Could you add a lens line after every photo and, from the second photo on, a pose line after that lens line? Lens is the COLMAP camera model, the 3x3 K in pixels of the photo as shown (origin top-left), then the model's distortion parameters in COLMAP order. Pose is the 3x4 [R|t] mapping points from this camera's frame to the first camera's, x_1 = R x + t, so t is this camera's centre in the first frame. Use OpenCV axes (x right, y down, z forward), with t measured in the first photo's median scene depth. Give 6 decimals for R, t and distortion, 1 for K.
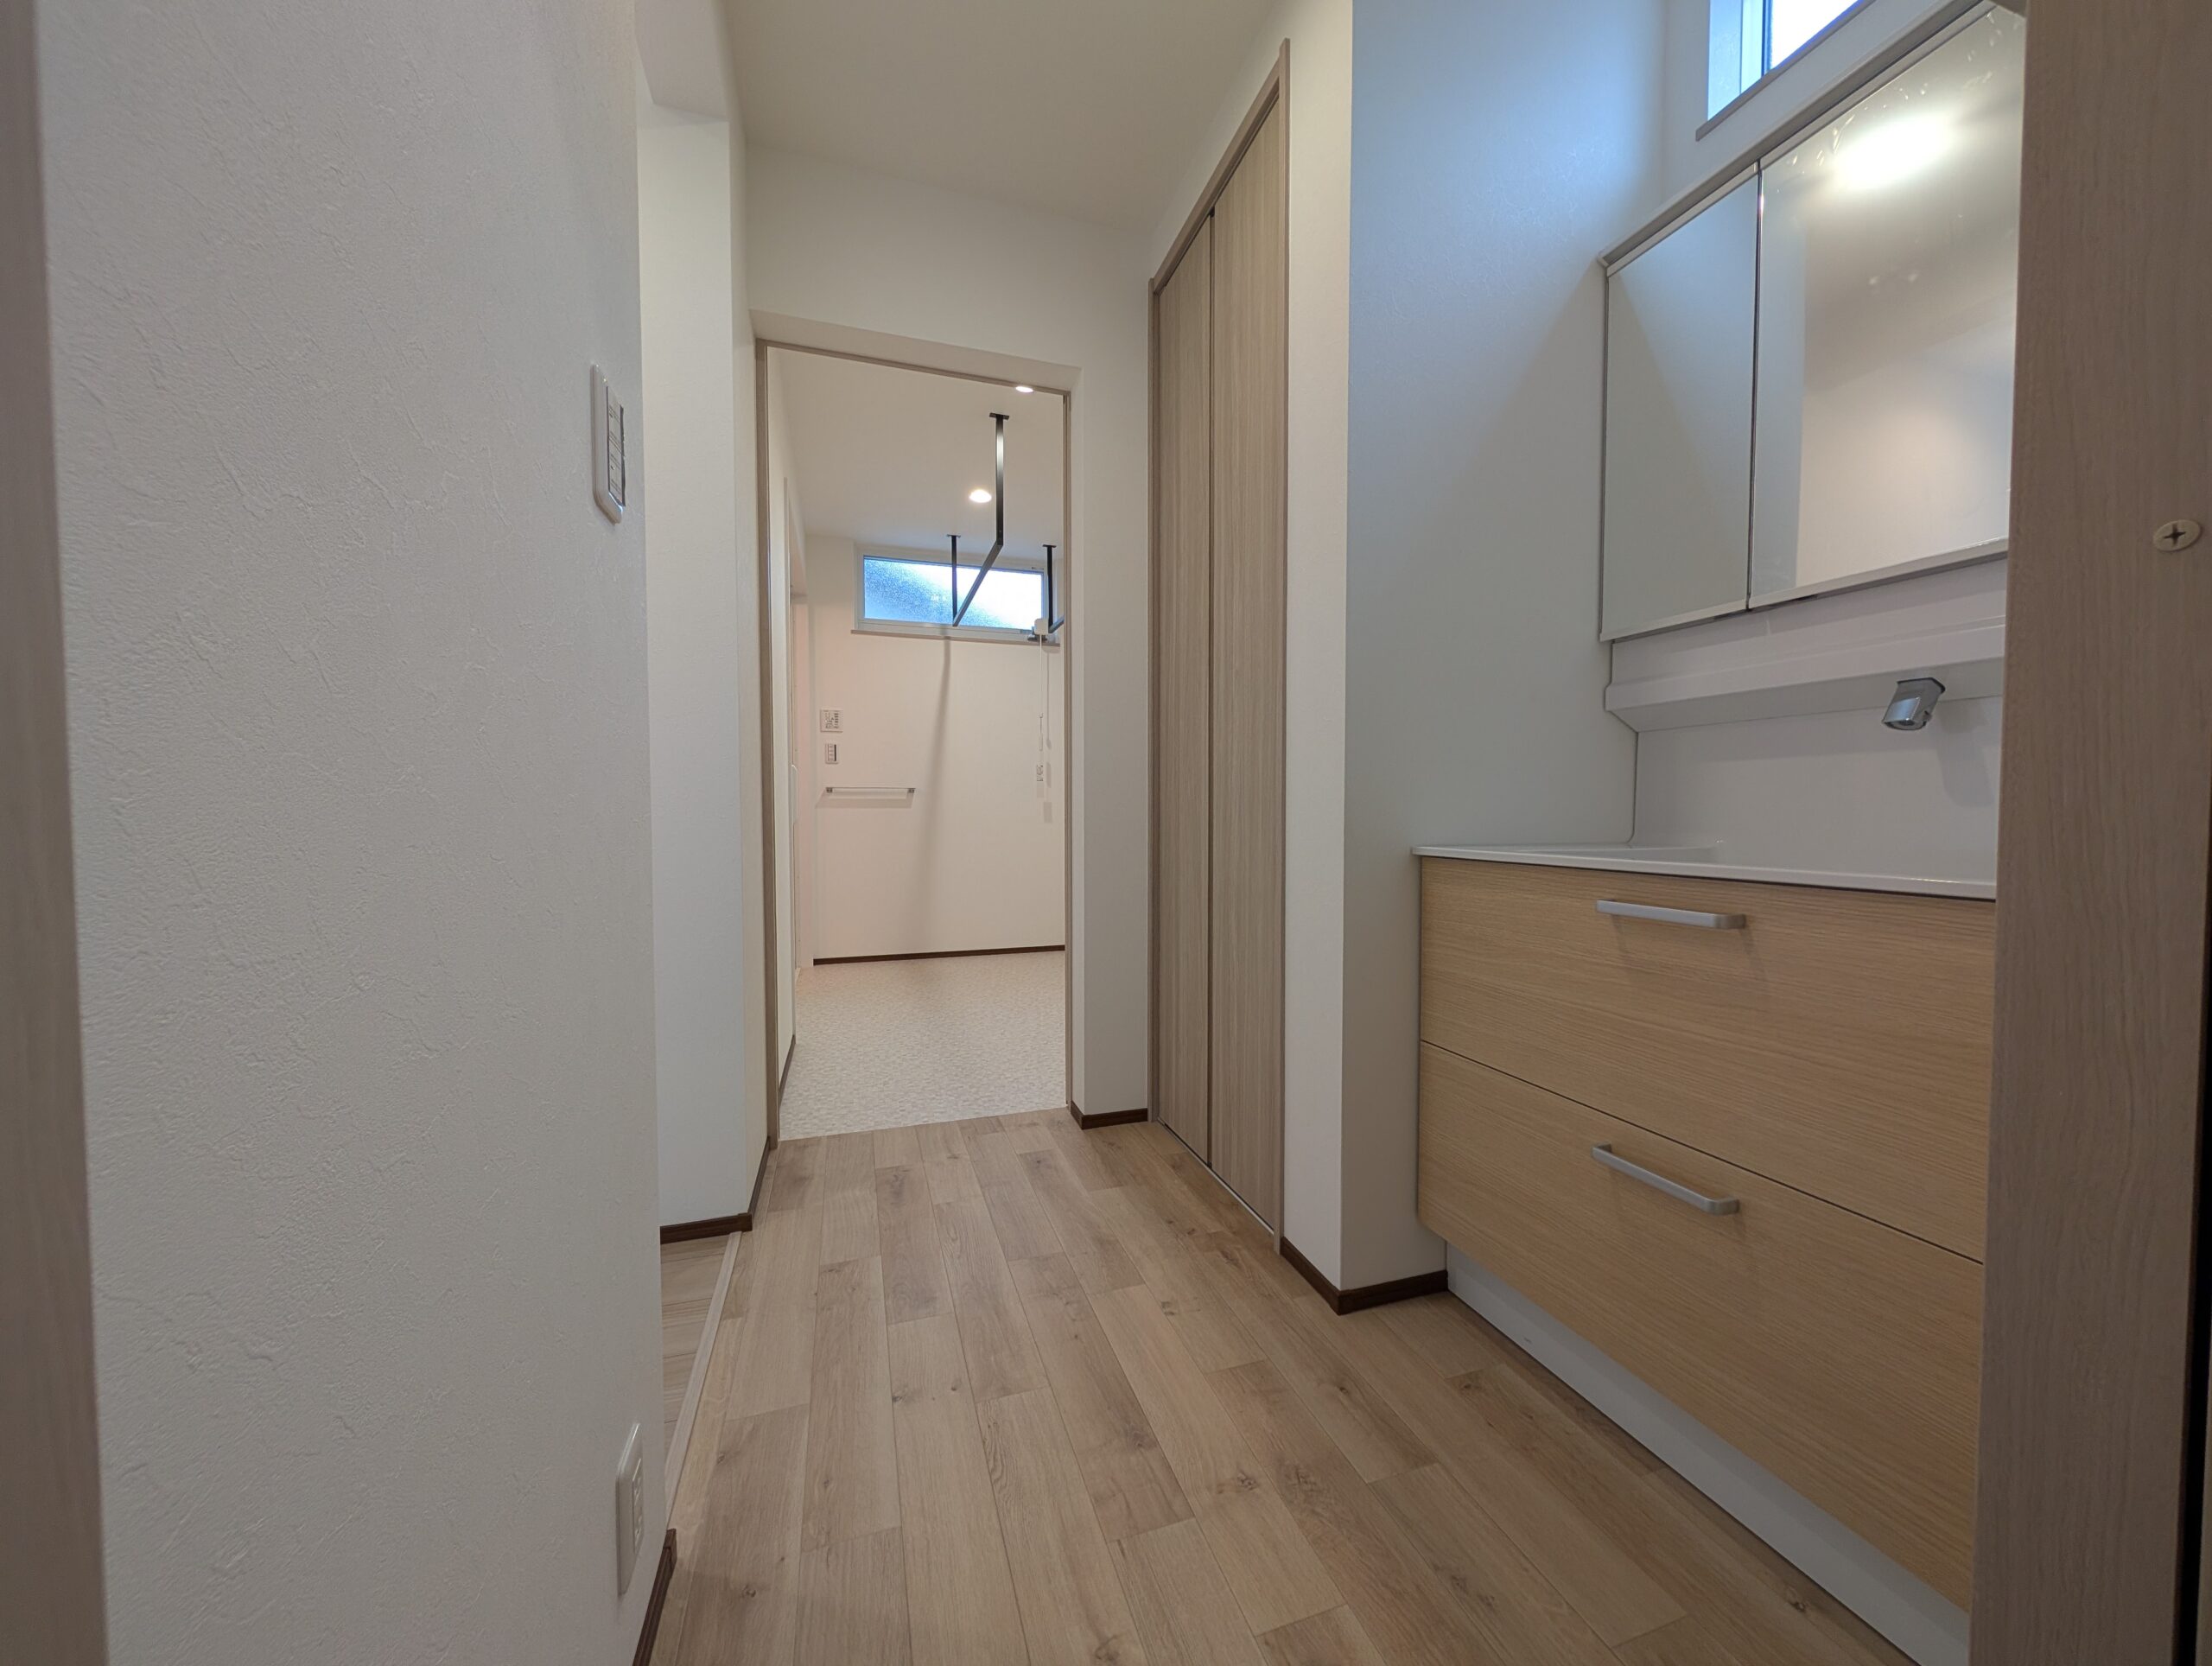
lens RADIAL K [[823.4, 0, 1106.0], [0, 823.4, 833.0], [0, 0, 1]] dist [-0.000032, -0.000004]
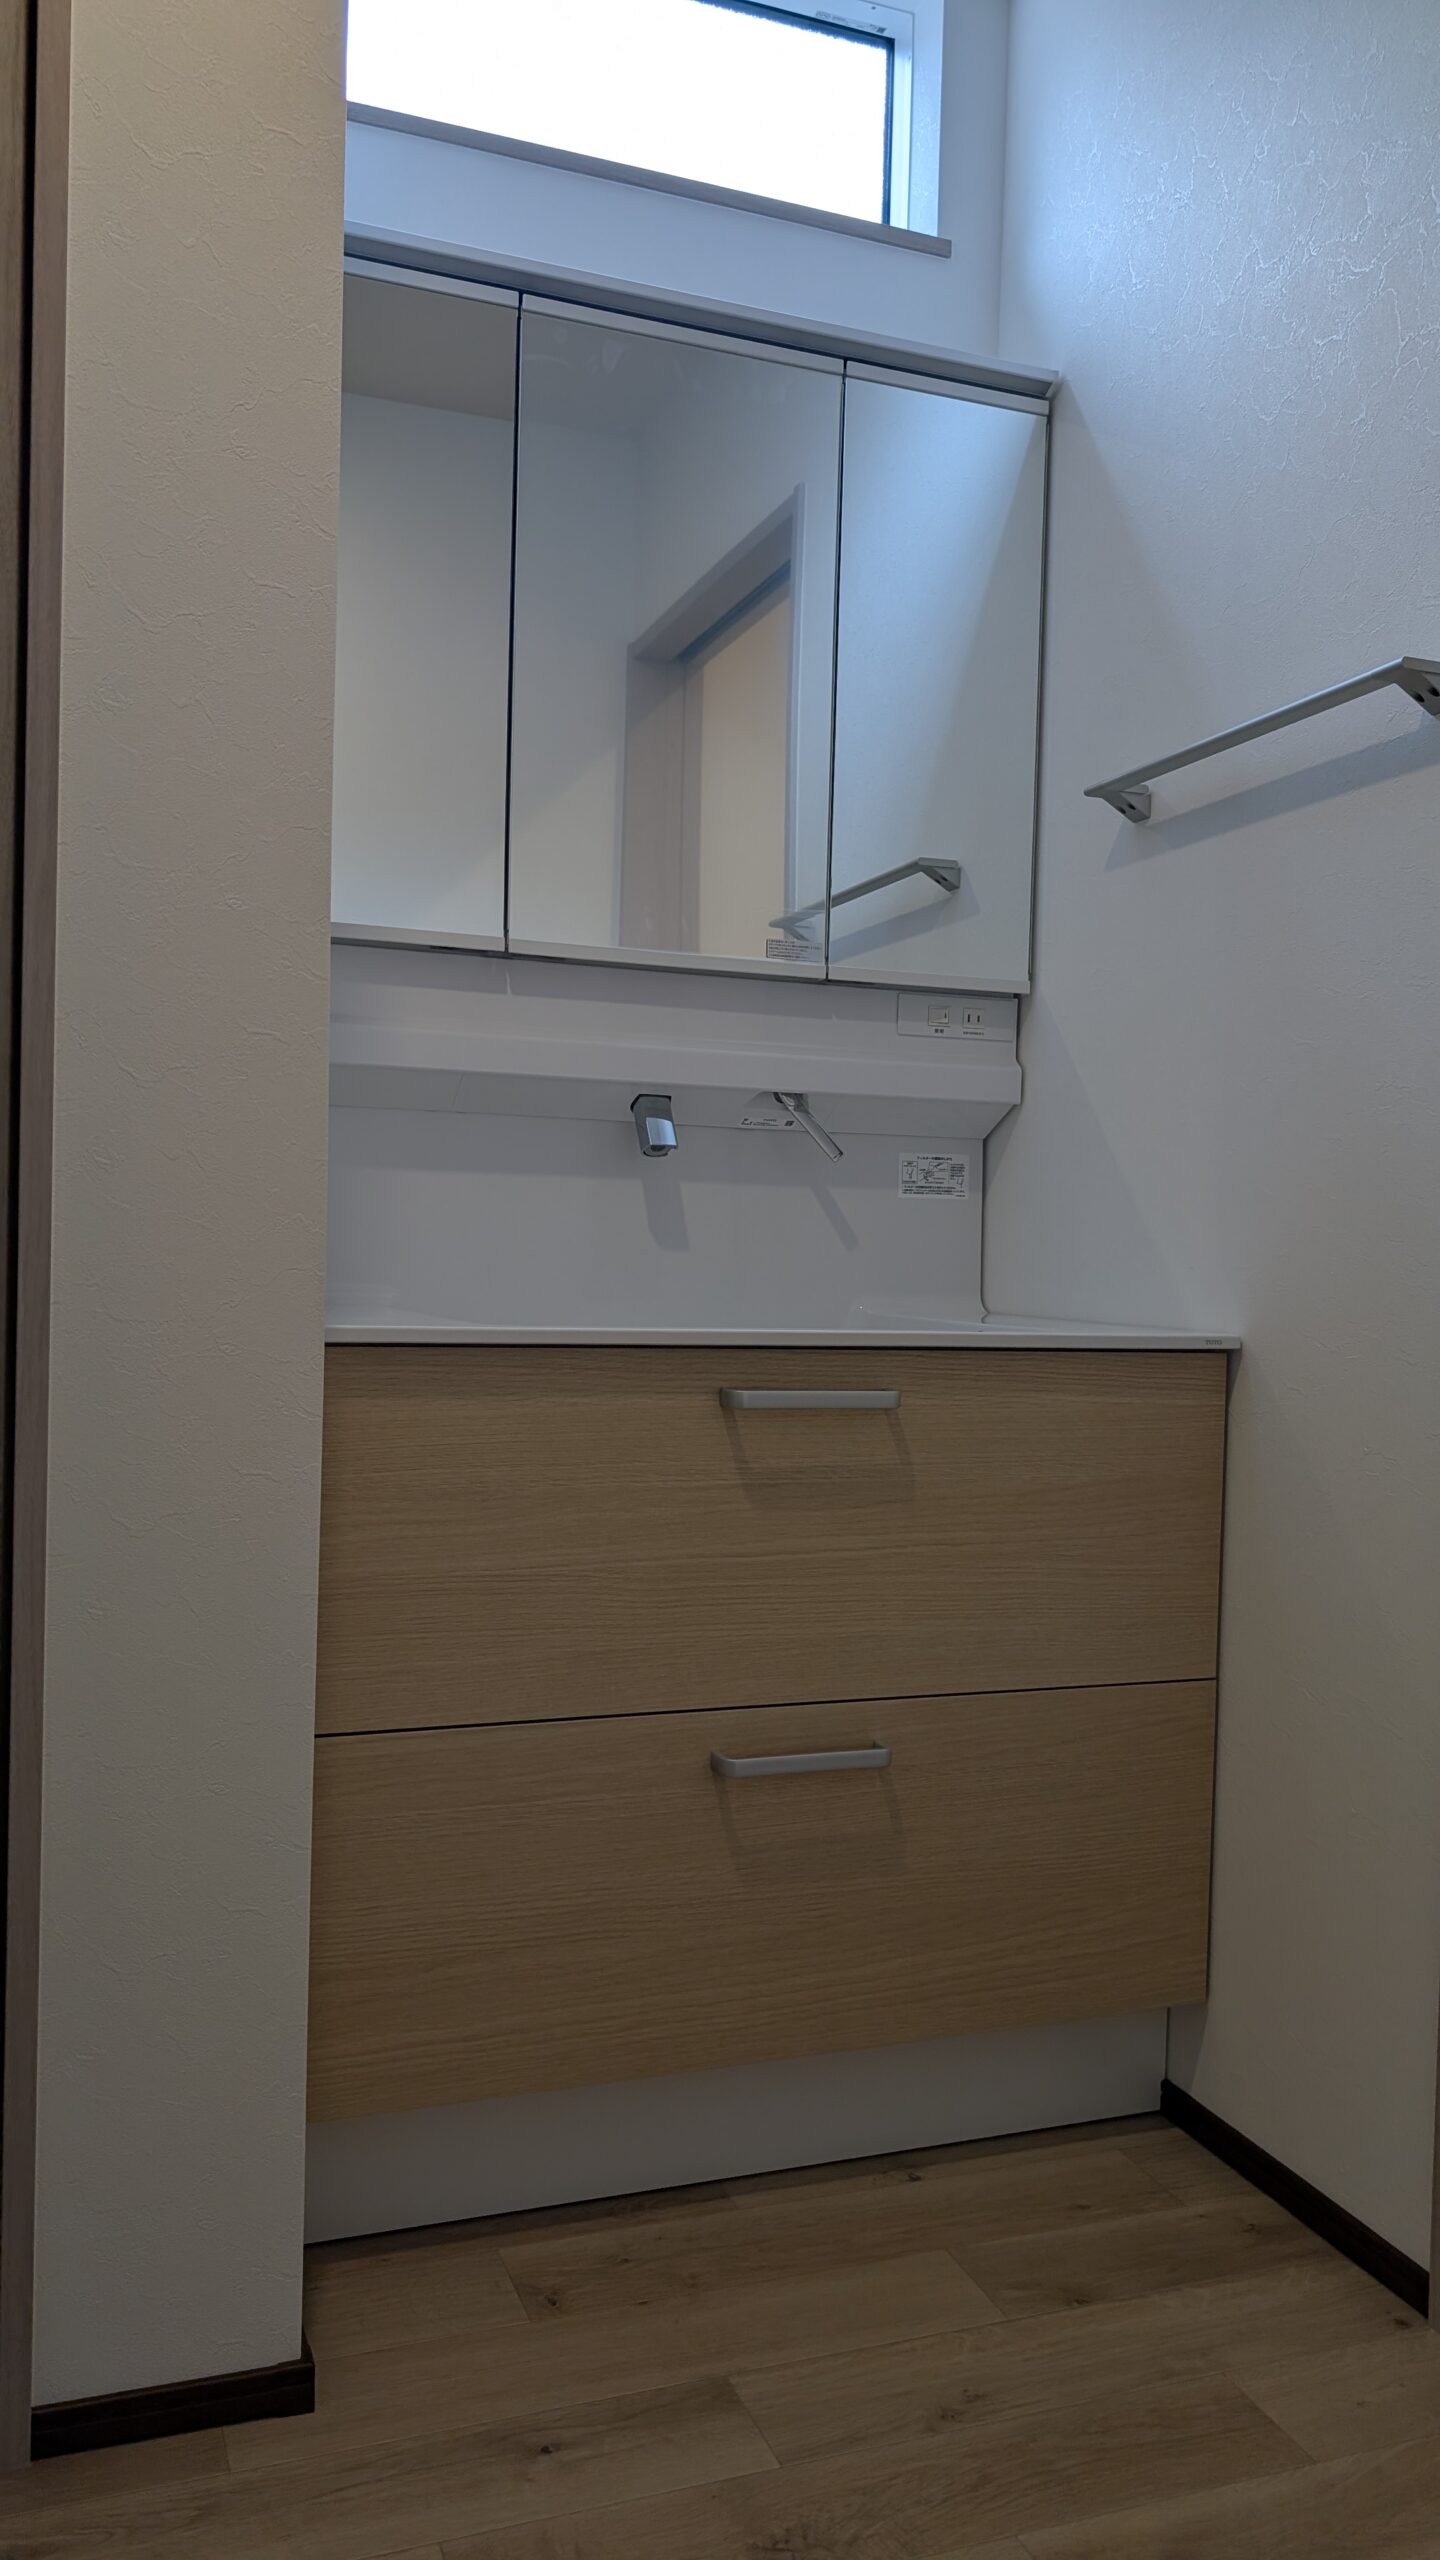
lens RADIAL K [[1896.3, 0, 720.0], [0, 1896.3, 1280.0], [0, 0, 1]] dist [0.002632, -0.000067]
pose [[-0.061840, -0.014254, 0.997984, -0.909482], [0.003224, 0.999890, 0.014481, -0.029868], [-0.998081, 0.004113, -0.061788, 1.068536]]
